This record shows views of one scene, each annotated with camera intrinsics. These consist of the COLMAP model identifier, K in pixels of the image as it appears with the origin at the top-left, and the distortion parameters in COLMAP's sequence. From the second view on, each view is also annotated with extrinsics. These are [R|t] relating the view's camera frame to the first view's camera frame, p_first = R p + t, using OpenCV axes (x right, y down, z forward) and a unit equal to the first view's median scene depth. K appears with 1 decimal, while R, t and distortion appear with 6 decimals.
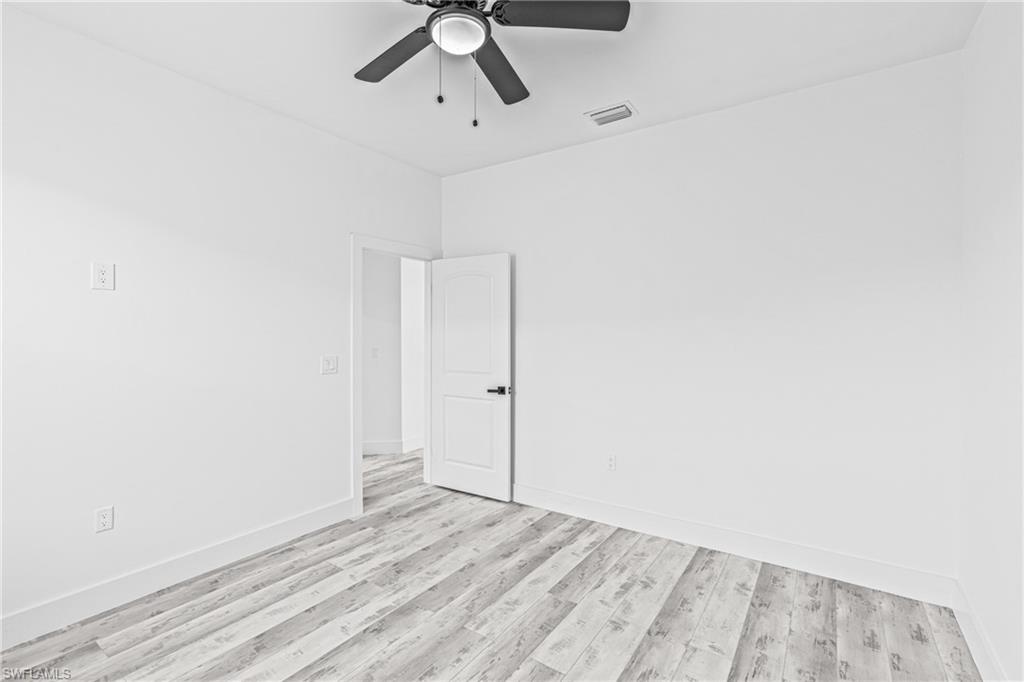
lens RADIAL K [[469.2, 0, 512.8], [0, 469.2, 334.4], [0, 0, 1]] dist [-0.014432, 0.005263]
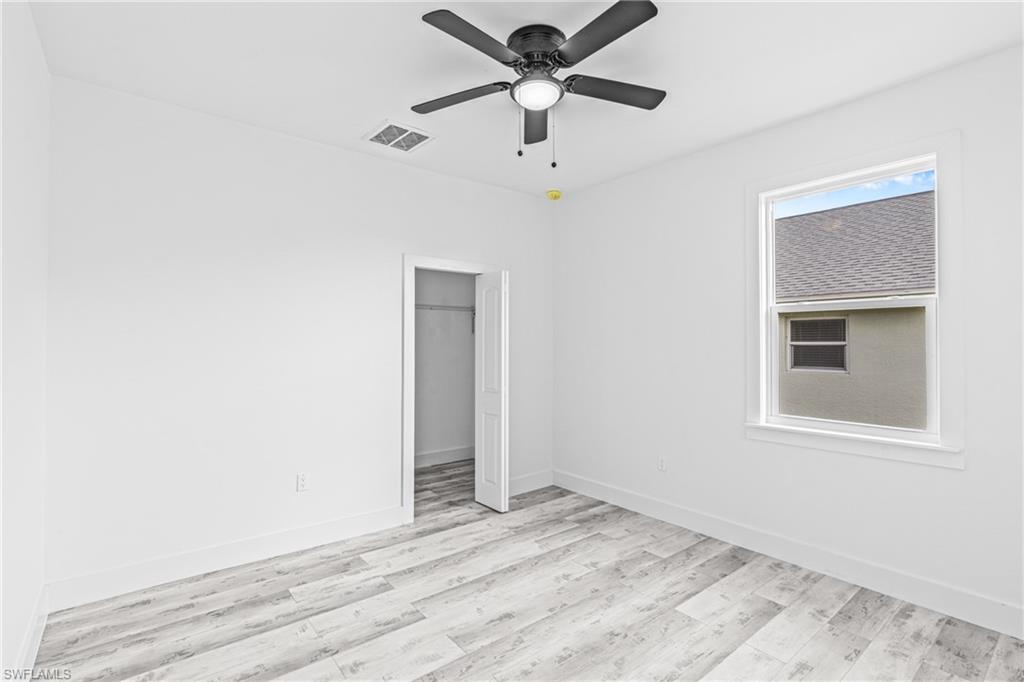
lens RADIAL K [[469.2, 0, 509.9], [0, 469.2, 342.0], [0, 0, 1]] dist [-0.014432, 0.005263]
pose [[-0.959552, -0.000279, 0.281533, -0.331352], [0.001297, 0.999985, 0.005412, -0.002432], [-0.281530, 0.005558, -0.959536, 1.877187]]
